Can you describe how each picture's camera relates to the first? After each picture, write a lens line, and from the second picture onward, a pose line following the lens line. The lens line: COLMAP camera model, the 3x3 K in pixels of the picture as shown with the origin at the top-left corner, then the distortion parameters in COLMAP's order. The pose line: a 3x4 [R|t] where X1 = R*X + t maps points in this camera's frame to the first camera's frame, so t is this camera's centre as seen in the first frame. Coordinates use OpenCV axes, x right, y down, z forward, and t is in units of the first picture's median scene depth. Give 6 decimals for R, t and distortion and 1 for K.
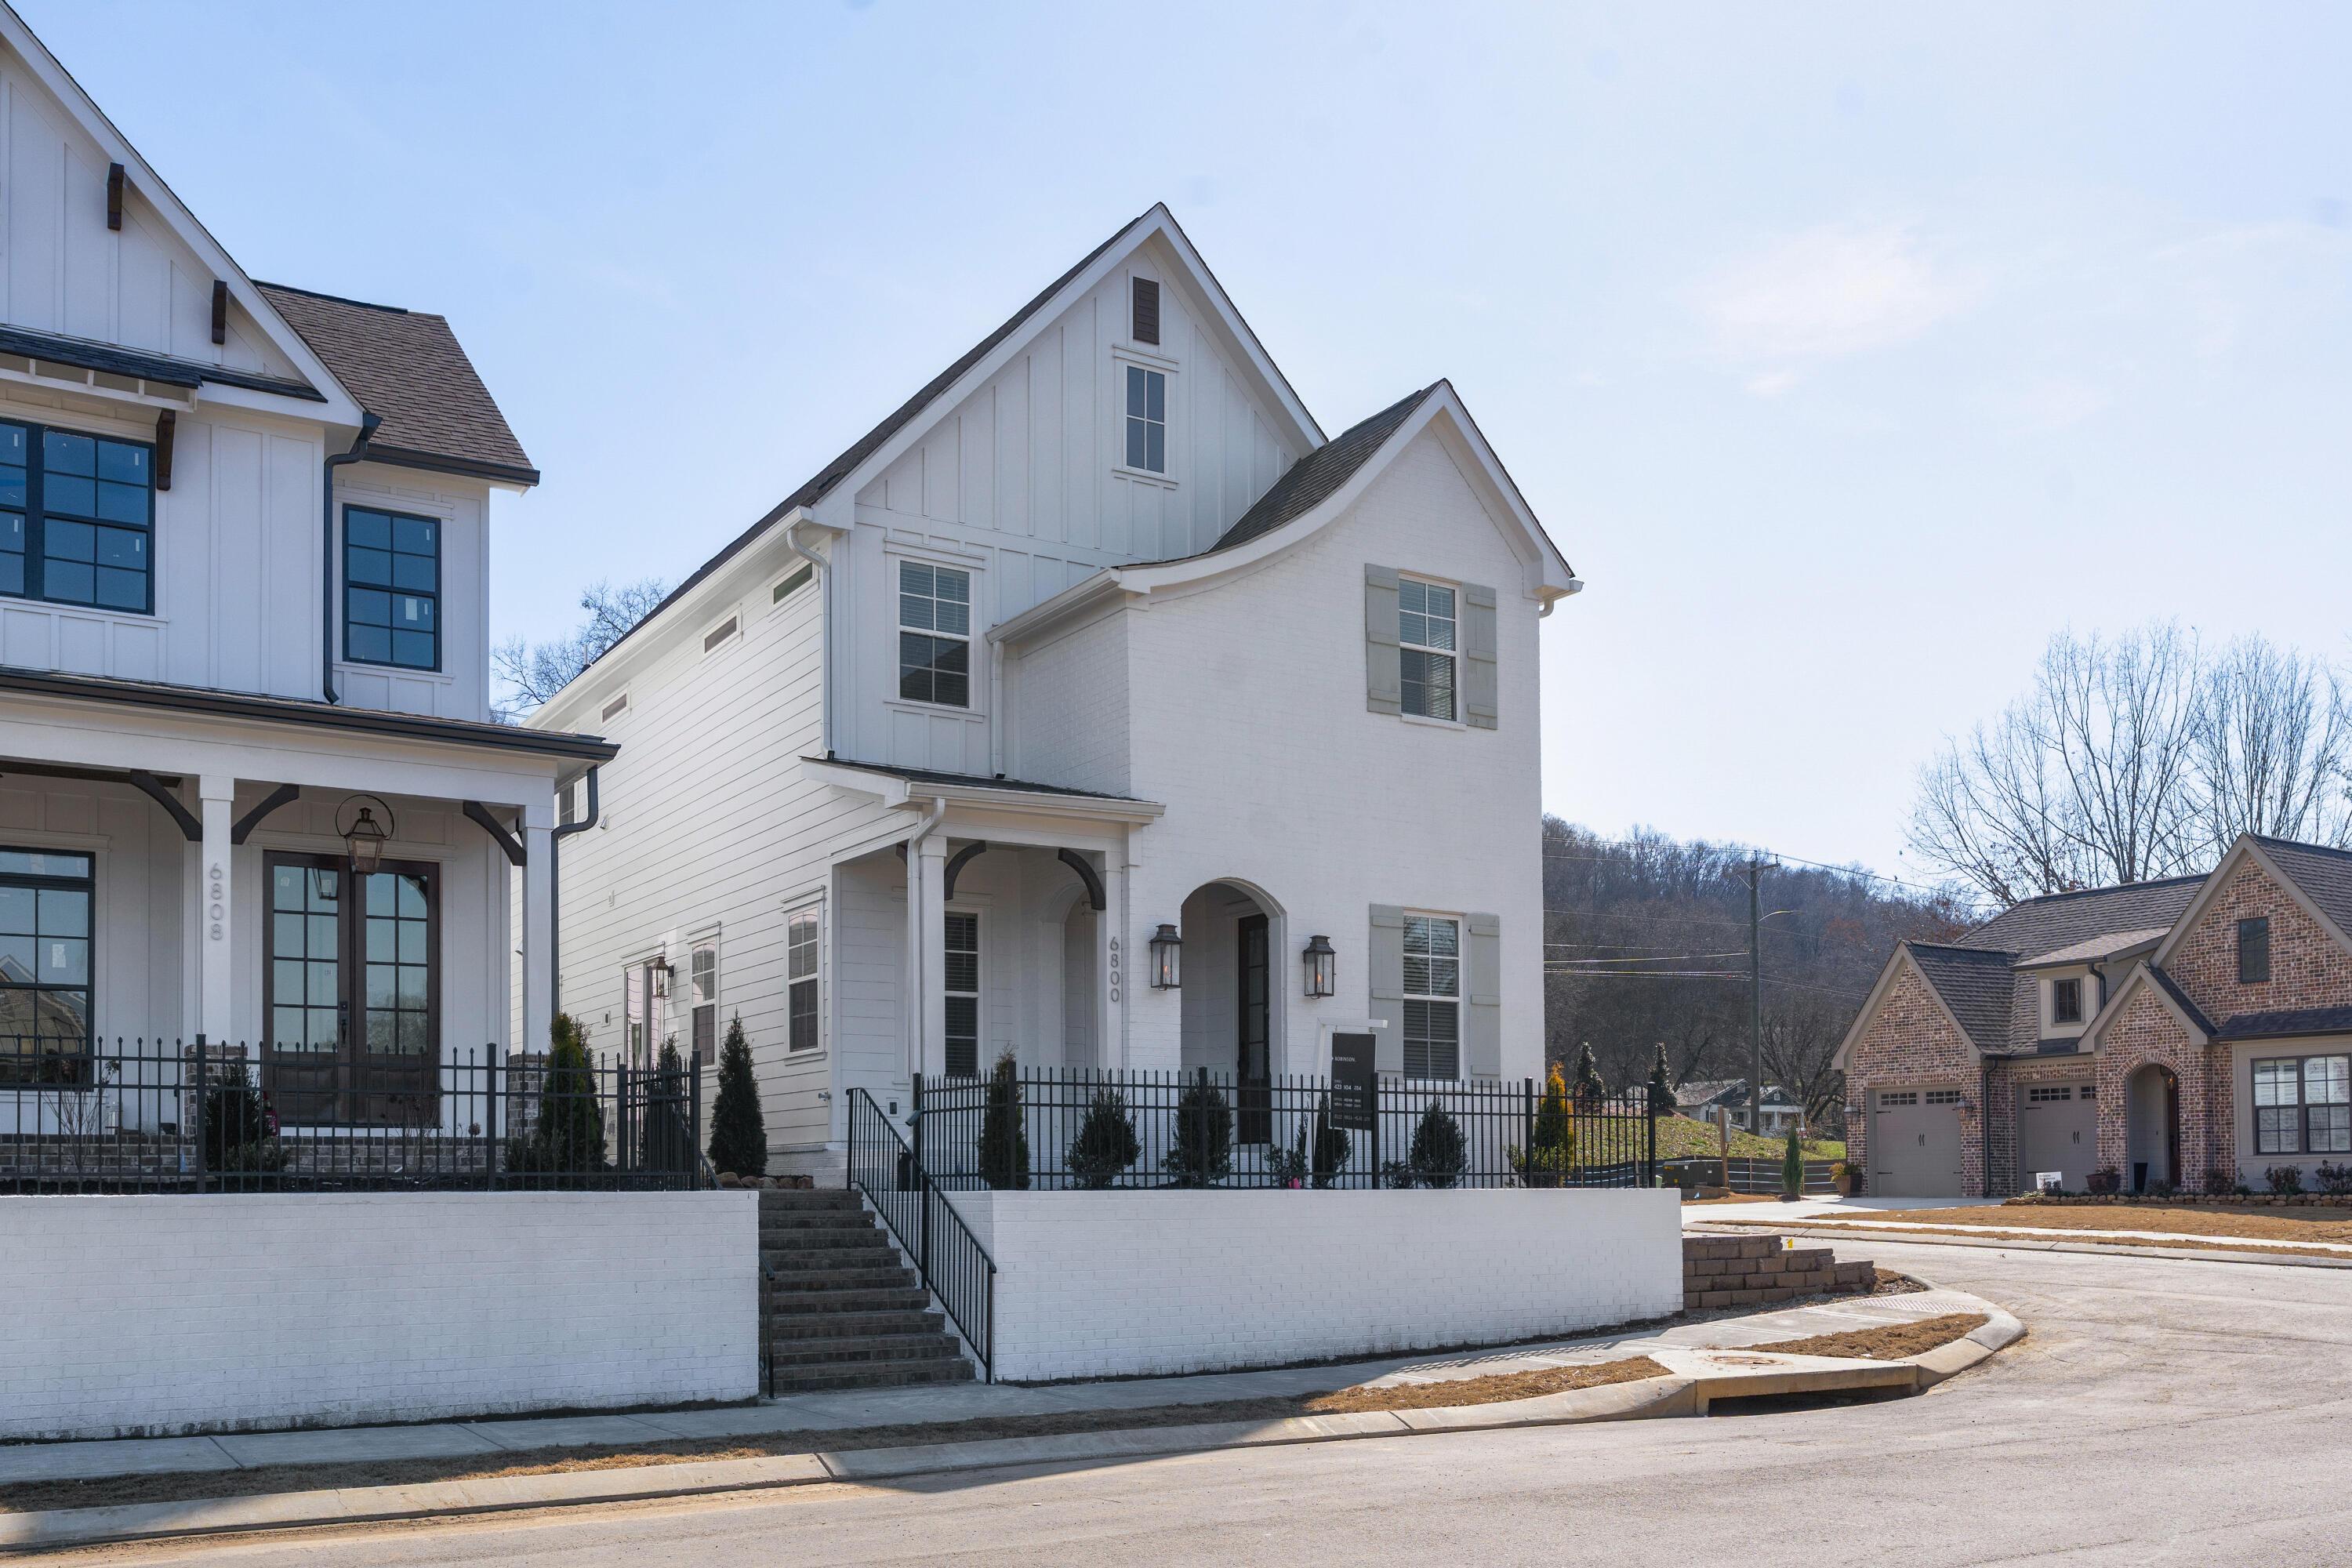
lens RADIAL K [[1965.1, 0, 1175.5], [0, 1965.1, 859.1], [0, 0, 1]] dist [0.006488, -0.002597]
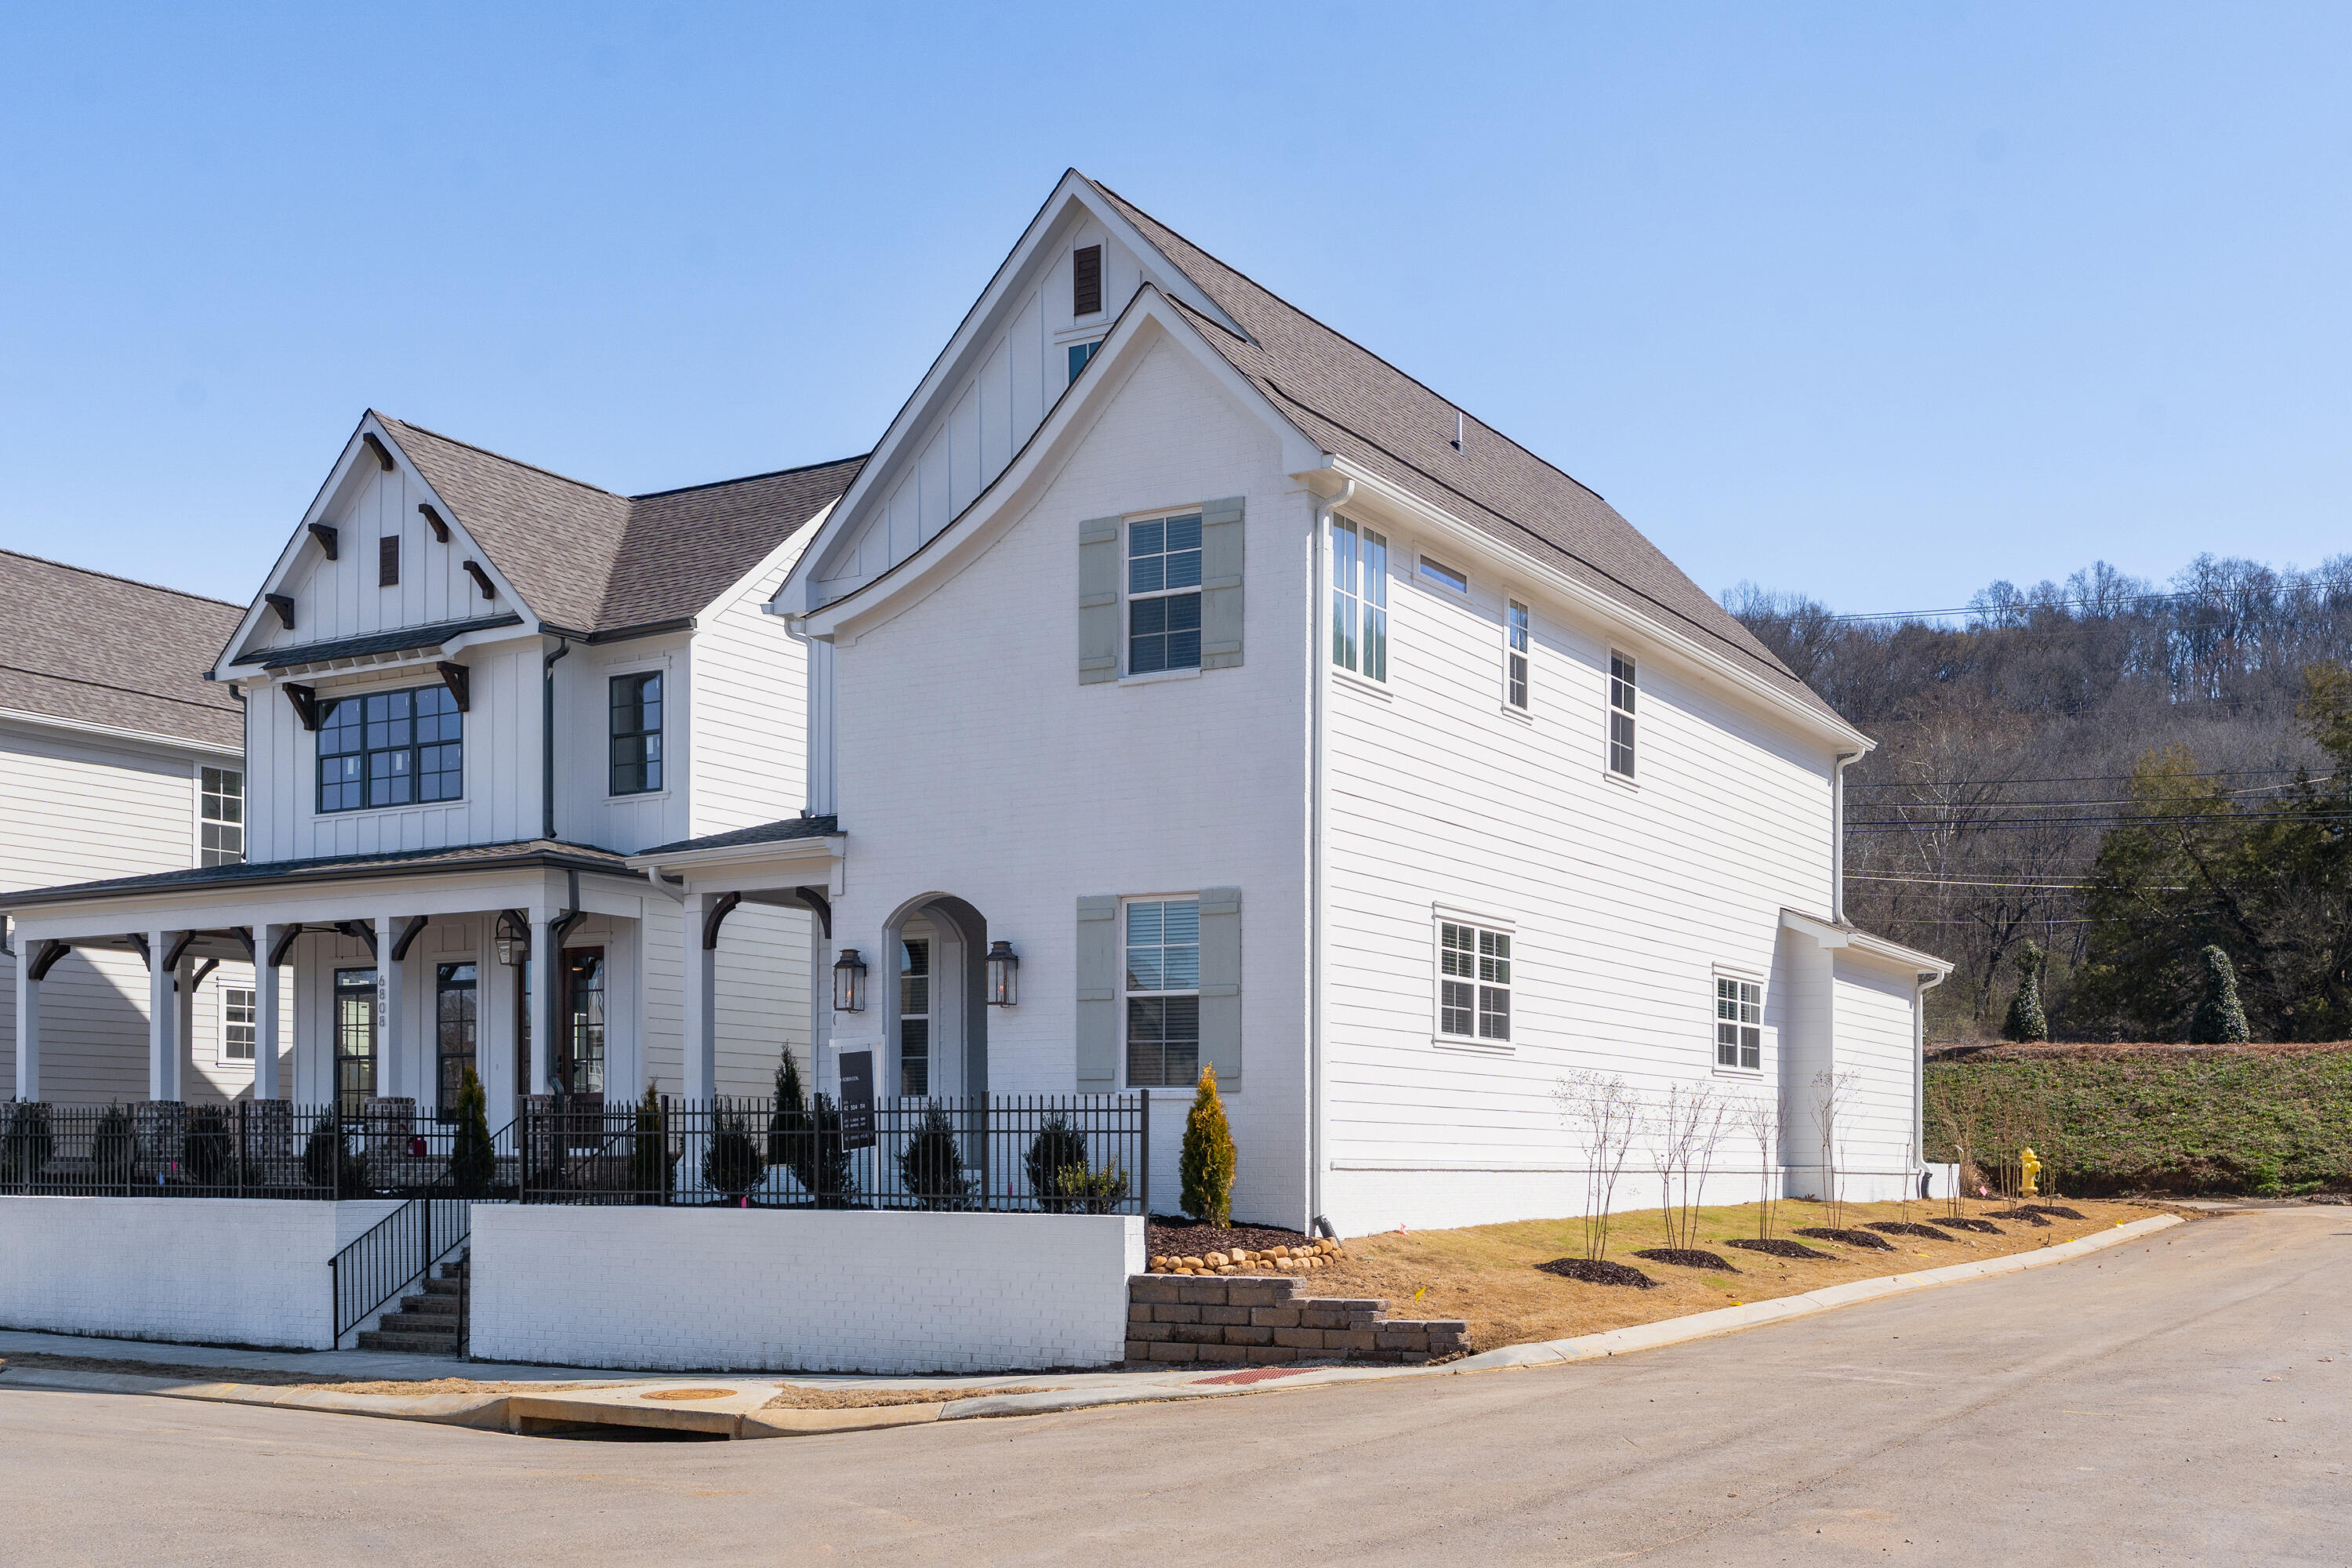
lens RADIAL K [[2478.5, 0, 1176.0], [0, 2478.5, 784.0], [0, 0, 1]] dist [0.003726, 0.008011]
pose [[0.467079, -0.129967, -0.874612, 1.273350], [0.136474, 0.987882, -0.073916, 0.069541], [0.873620, -0.084838, 0.479156, 0.552593]]
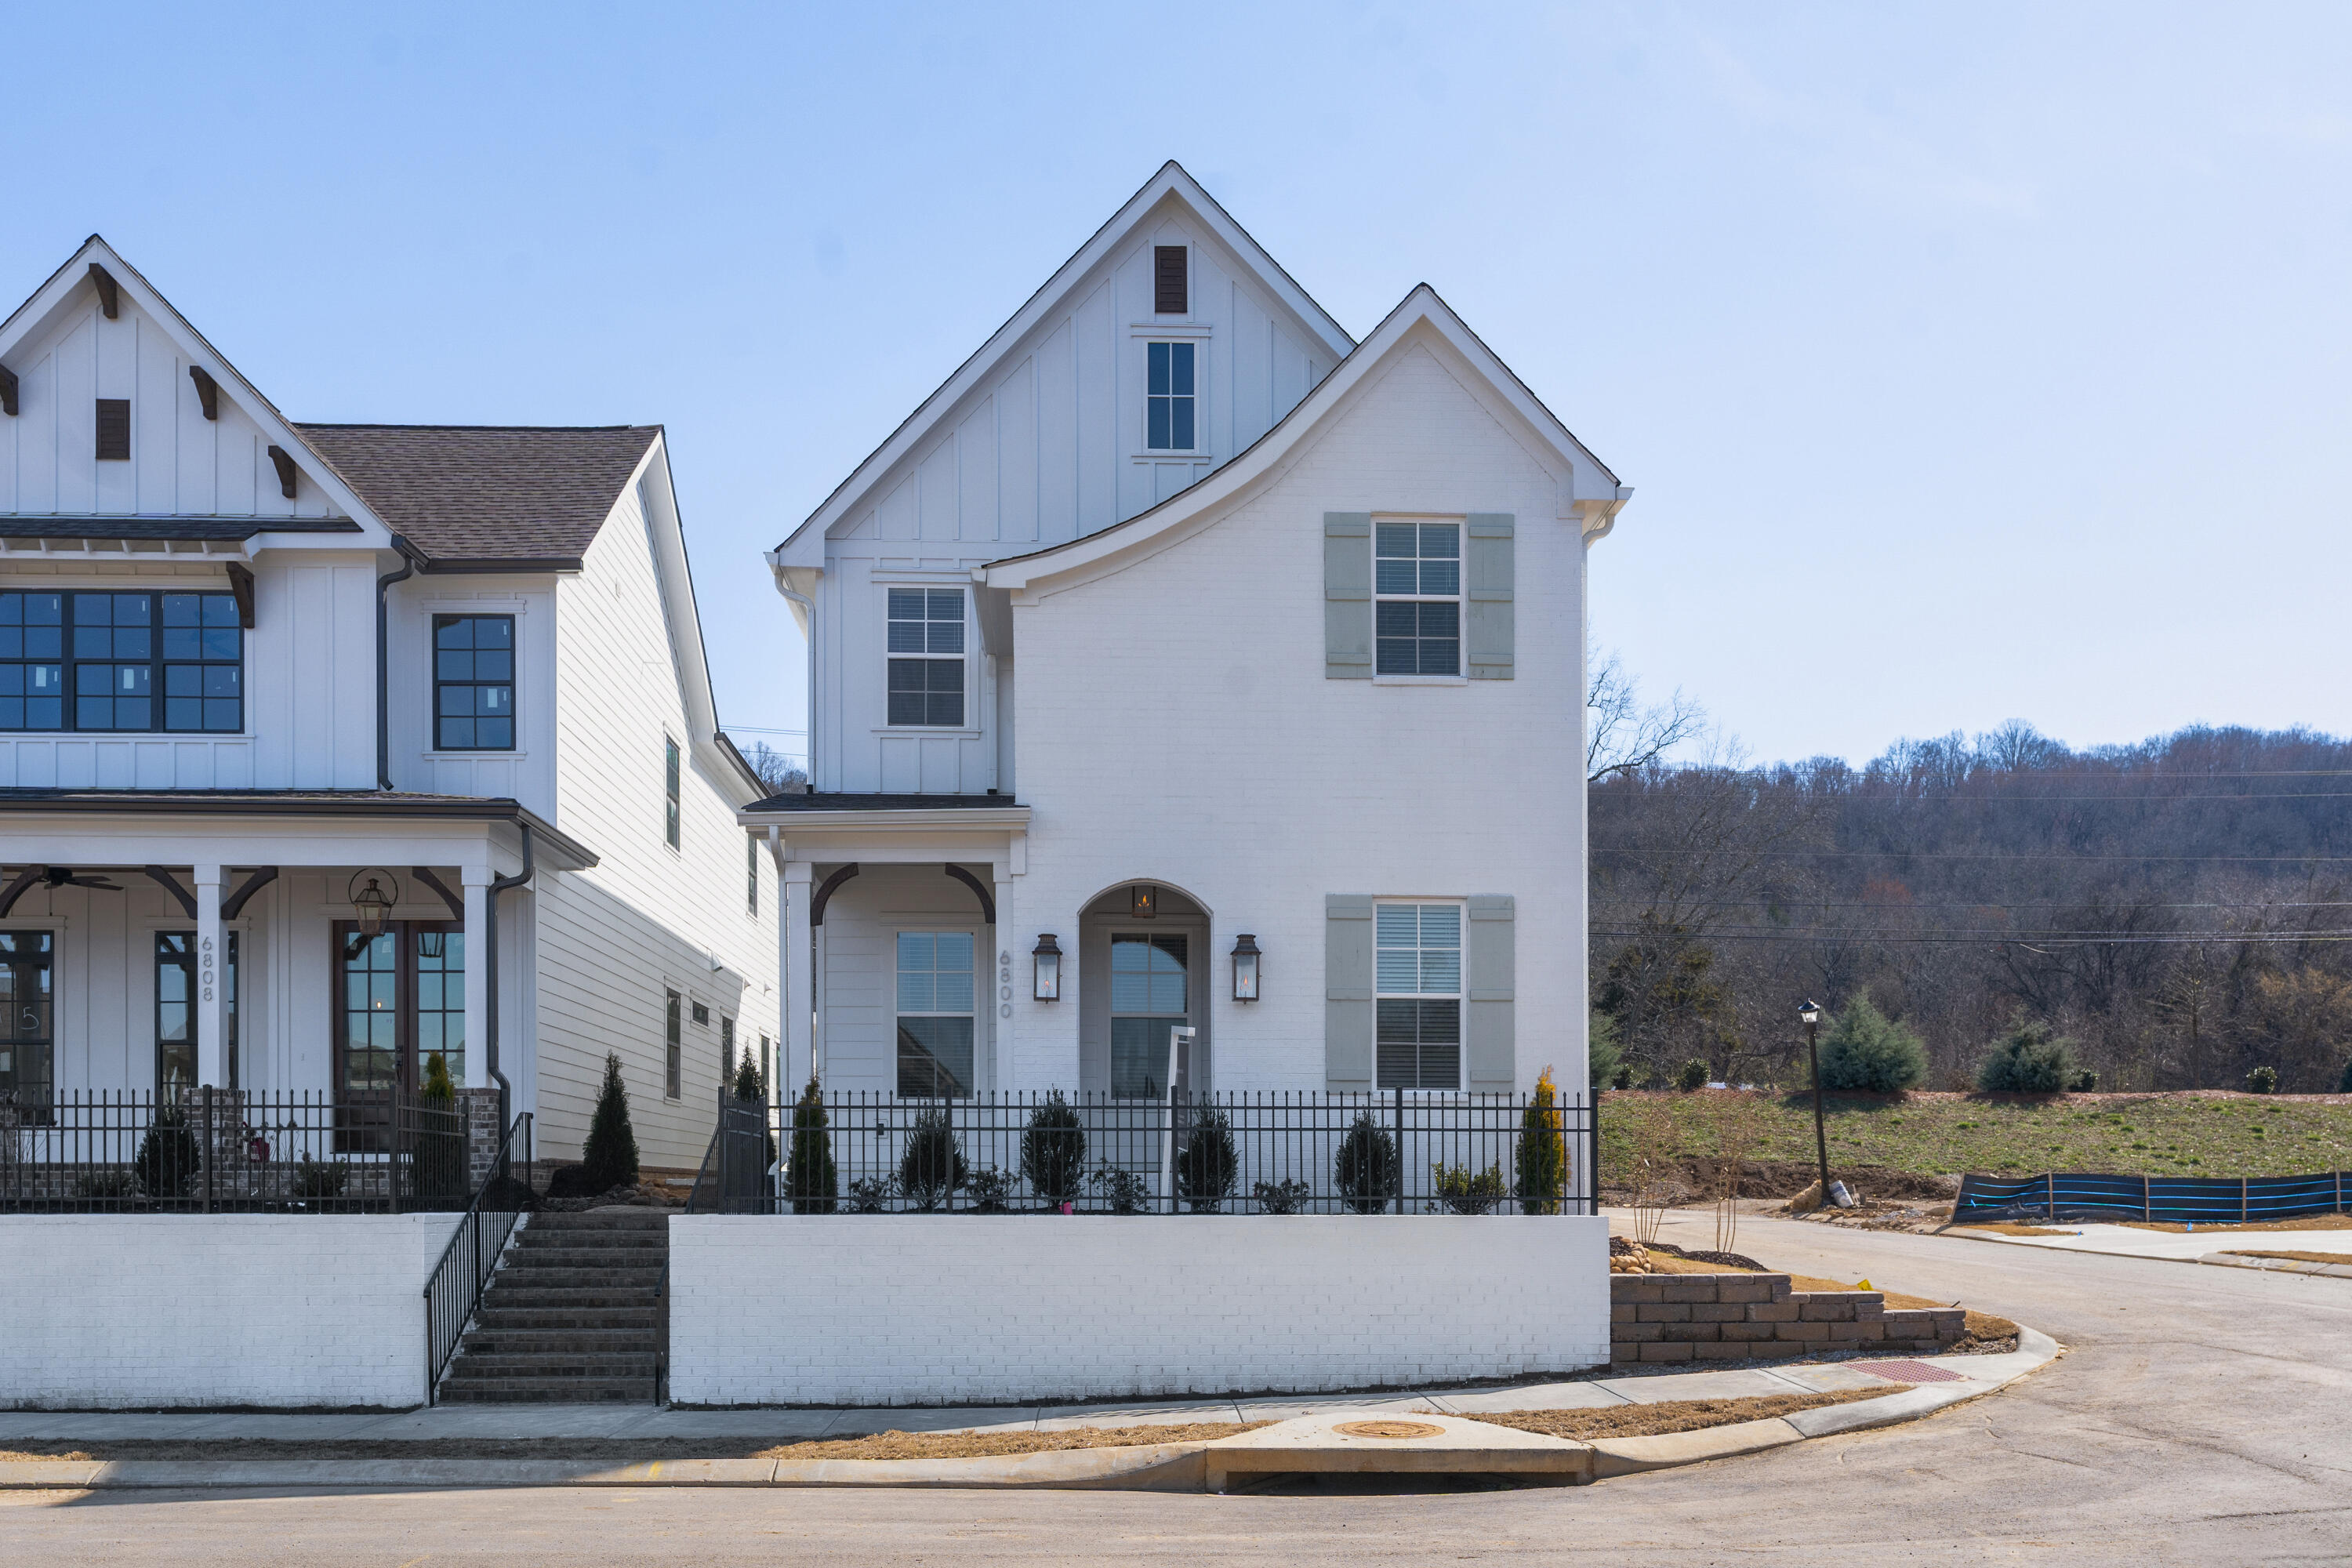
lens RADIAL K [[1931.6, 0, 1178.4], [0, 1931.6, 940.1], [0, 0, 1]] dist [0.008398, -0.001643]
pose [[0.869994, -0.060156, -0.489380, 0.526155], [0.077568, 0.996869, 0.015358, 0.027621], [0.486924, -0.051322, 0.871936, 0.225108]]
